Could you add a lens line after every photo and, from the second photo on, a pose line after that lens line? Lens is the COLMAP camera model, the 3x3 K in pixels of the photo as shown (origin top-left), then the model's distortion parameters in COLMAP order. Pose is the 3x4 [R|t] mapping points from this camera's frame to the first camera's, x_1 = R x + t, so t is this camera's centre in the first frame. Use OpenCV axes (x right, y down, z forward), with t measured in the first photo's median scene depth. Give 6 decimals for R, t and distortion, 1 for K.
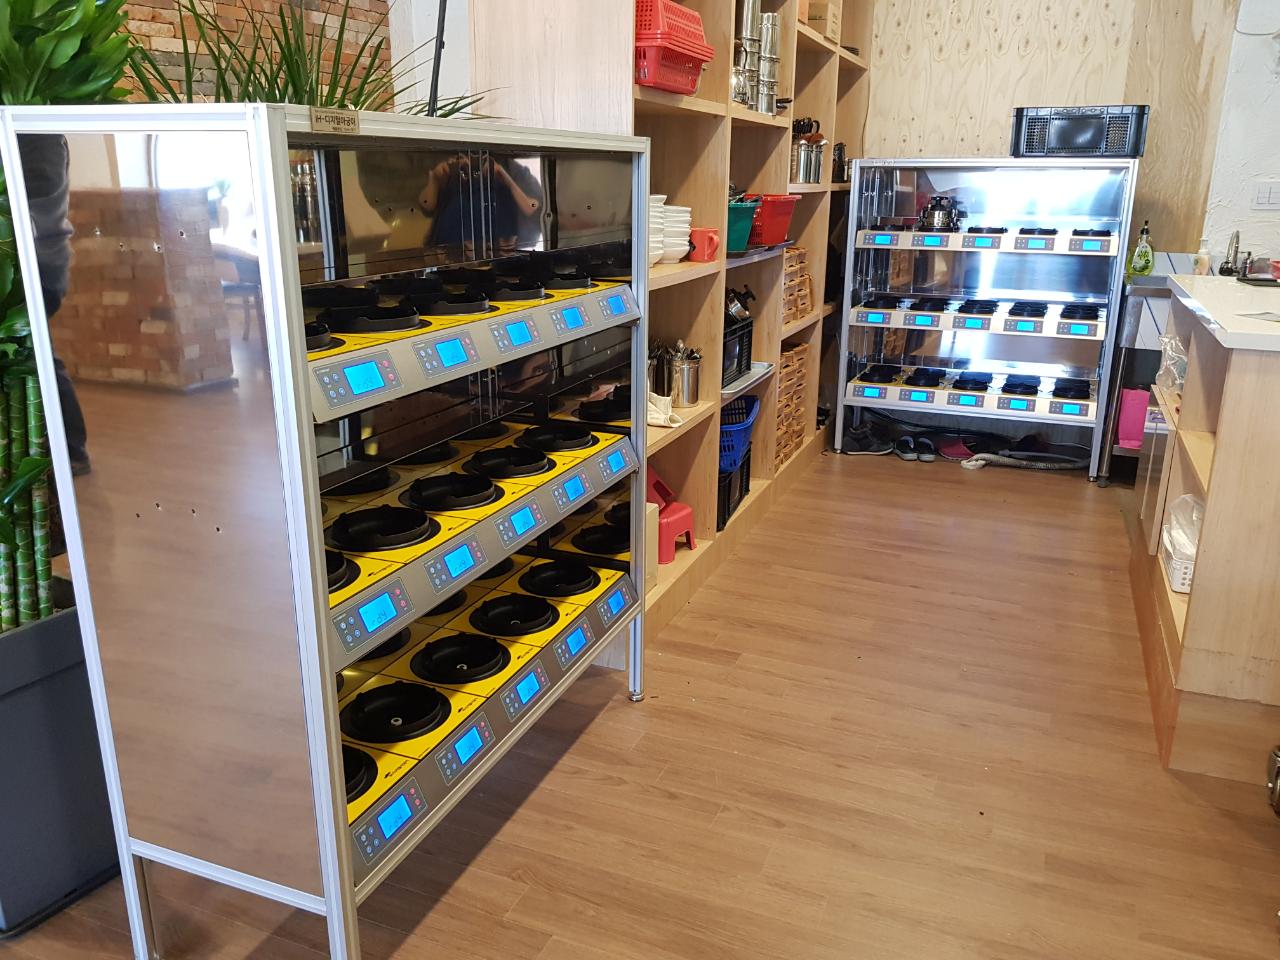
lens RADIAL K [[998.2, 0, 640.0], [0, 998.2, 480.0], [0, 0, 1]] dist [0.036565, -0.086627]
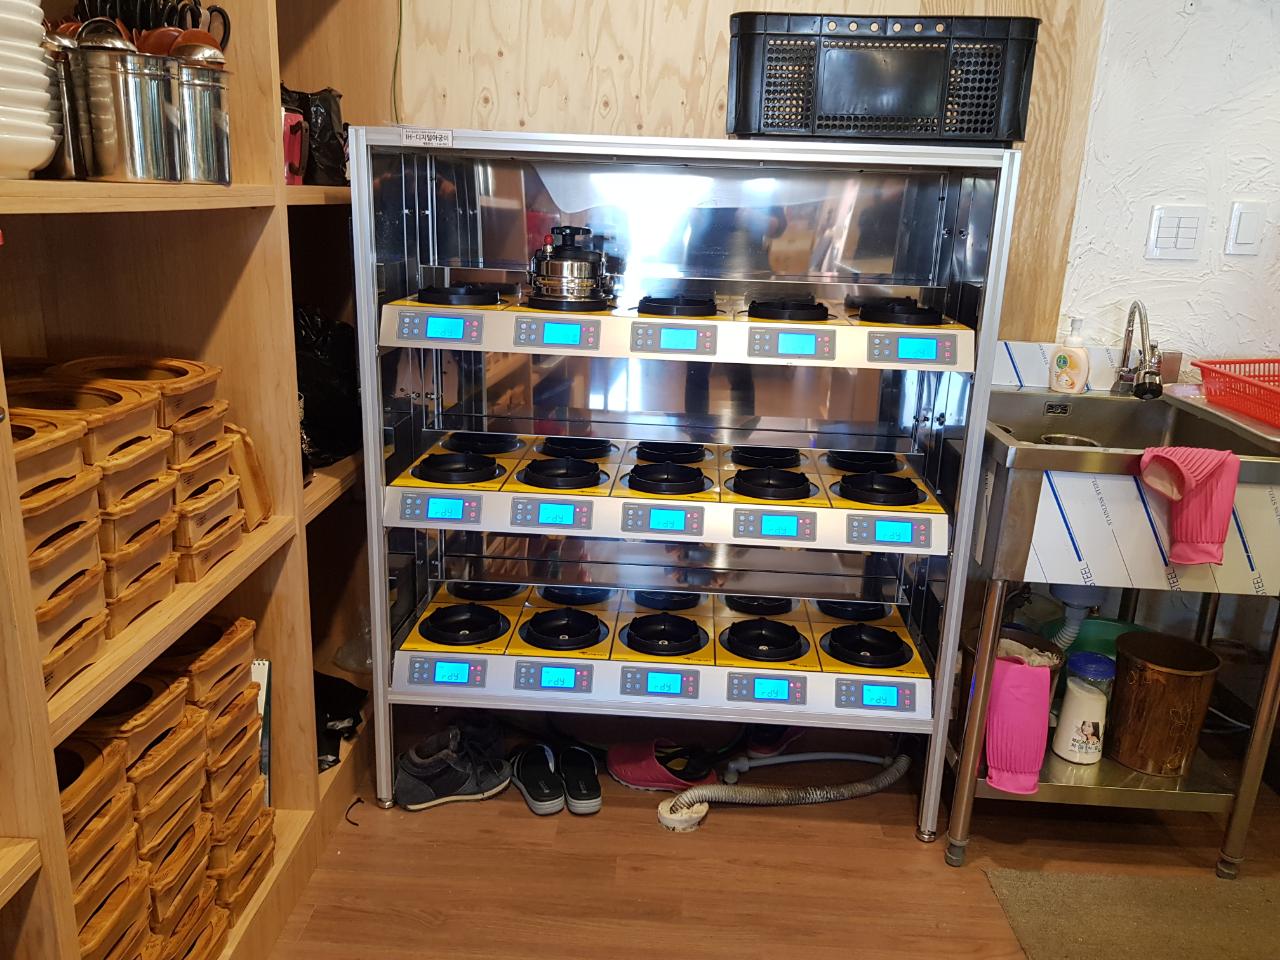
lens RADIAL K [[998.2, 0, 640.0], [0, 998.2, 480.0], [0, 0, 1]] dist [0.036565, -0.086627]
pose [[0.935974, -0.069088, 0.345224, 0.171616], [0.072110, 0.997388, 0.004097, -0.173775], [-0.344605, 0.021059, 0.938511, 0.589940]]
